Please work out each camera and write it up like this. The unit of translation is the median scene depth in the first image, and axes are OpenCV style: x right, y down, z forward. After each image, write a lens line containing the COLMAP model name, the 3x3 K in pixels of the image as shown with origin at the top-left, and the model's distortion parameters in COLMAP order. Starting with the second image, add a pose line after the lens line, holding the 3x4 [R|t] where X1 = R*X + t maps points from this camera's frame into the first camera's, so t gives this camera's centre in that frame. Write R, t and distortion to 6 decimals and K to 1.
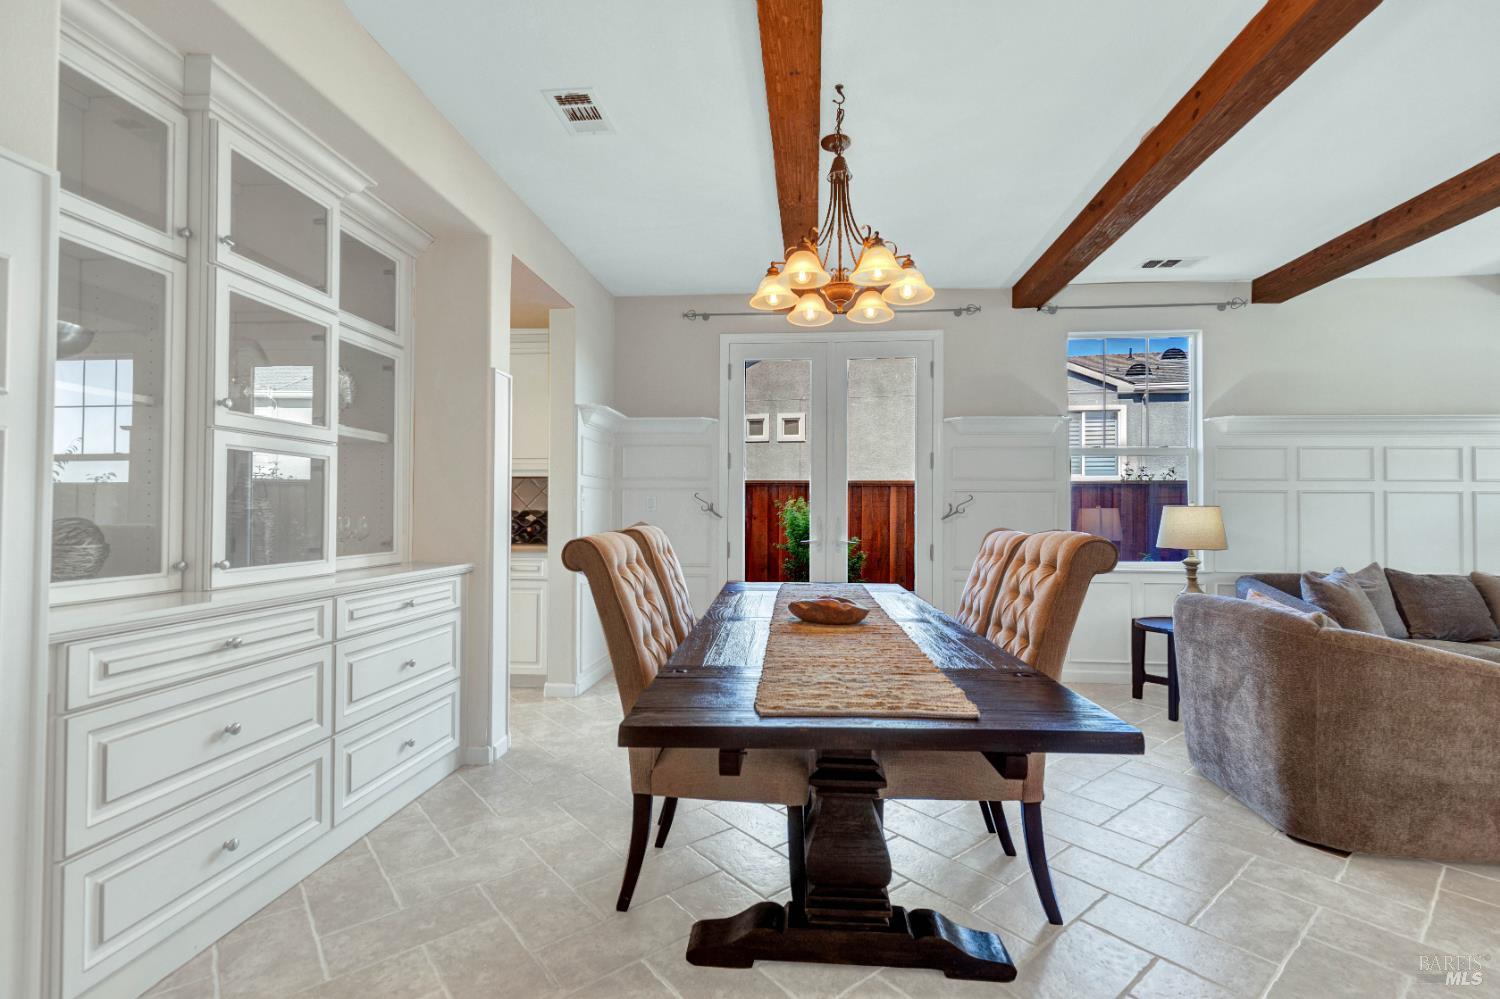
lens RADIAL K [[697.5, 0, 823.2], [0, 697.5, 502.6], [0, 0, 1]] dist [0.000587, -0.000080]
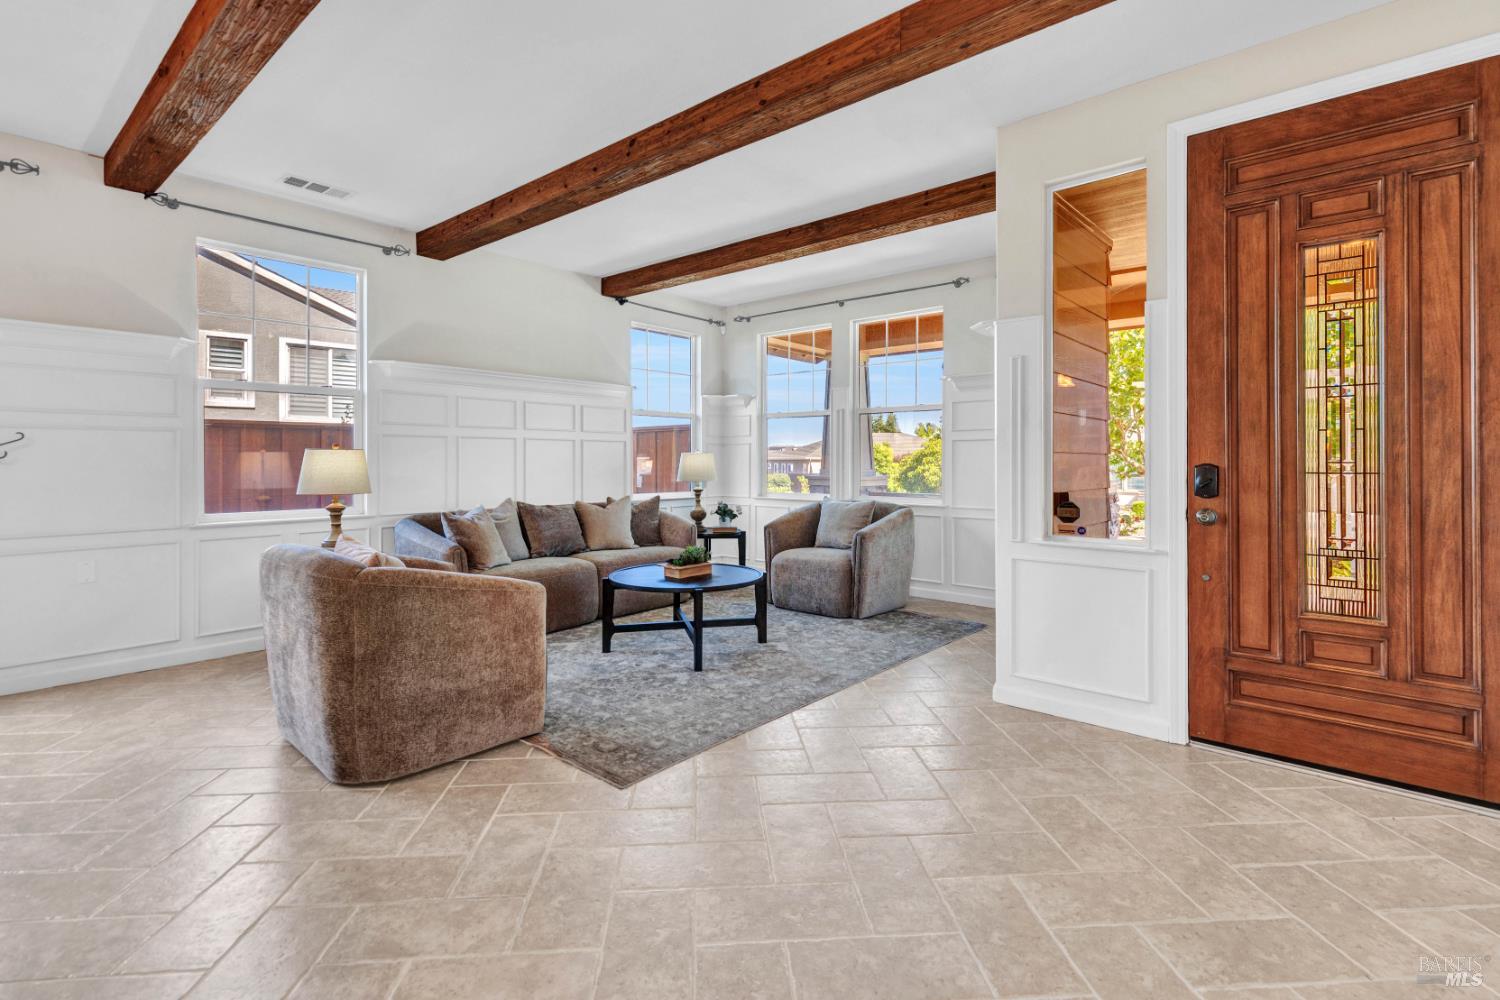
lens RADIAL K [[689.3, 0, 758.4], [0, 689.3, 464.5], [0, 0, 1]] dist [0.004233, 0.000495]
pose [[0.567310, -0.013555, 0.823392, 0.096086], [-0.007378, 0.999741, 0.021541, 0.001309], [-0.823471, -0.018295, 0.567063, -0.013923]]
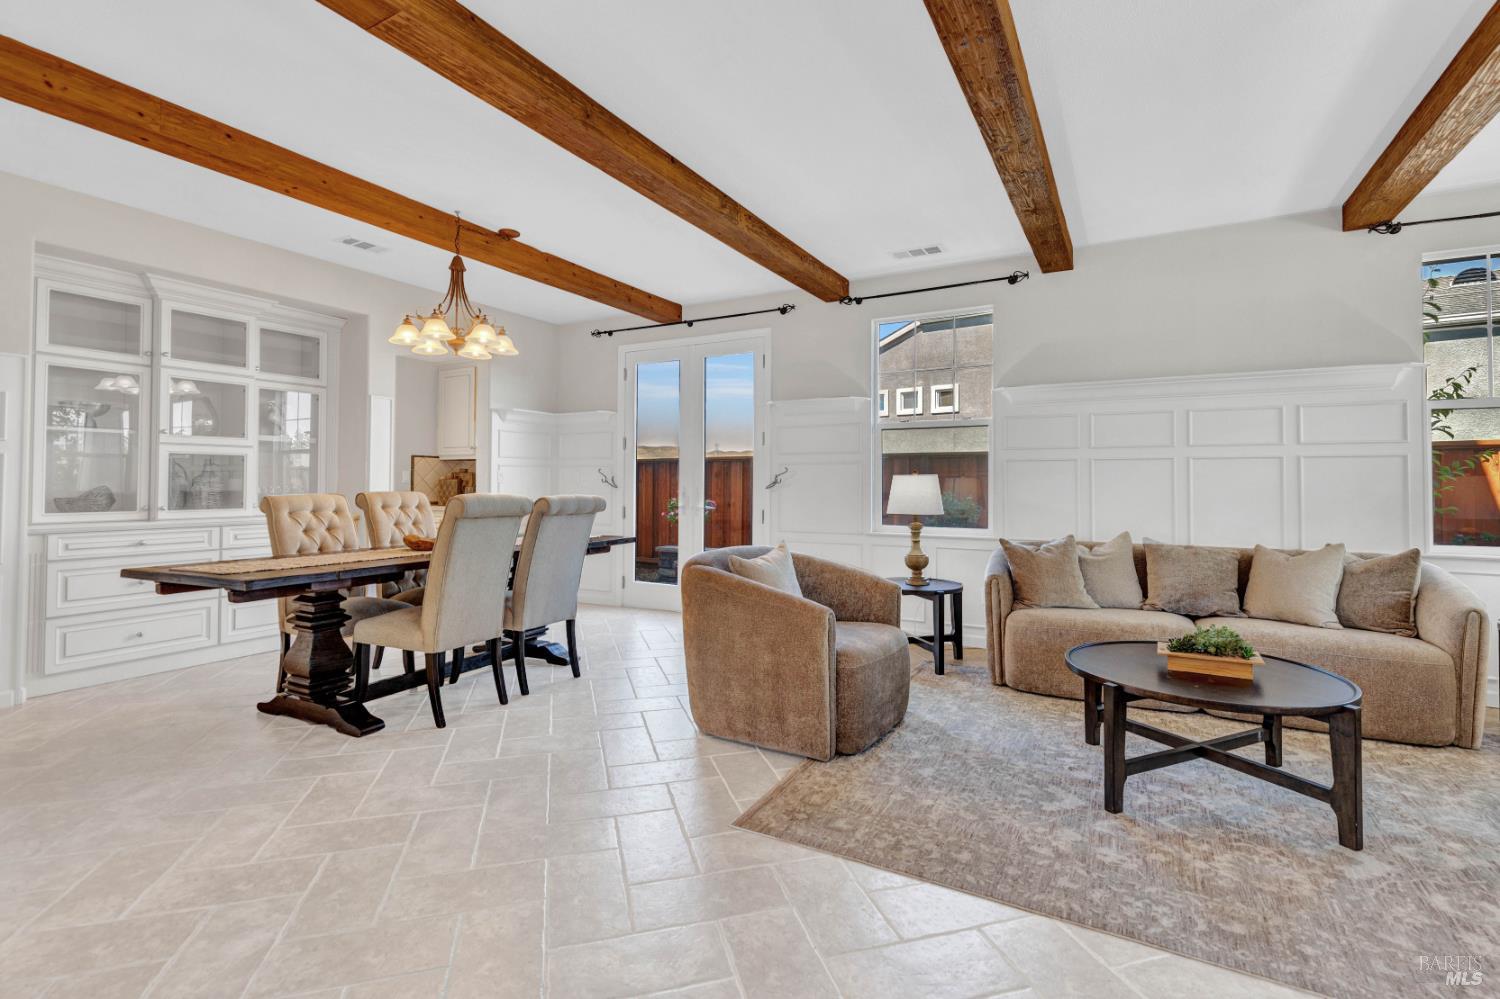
lens RADIAL K [[689.7, 0, 749.6], [0, 689.7, 472.7], [0, 0, 1]] dist [0.002883, 0.000219]
pose [[0.918372, -0.011145, -0.395560, 0.922488], [0.009562, 0.999936, -0.005974, 0.006257], [0.395602, 0.001704, 0.918421, -0.125389]]
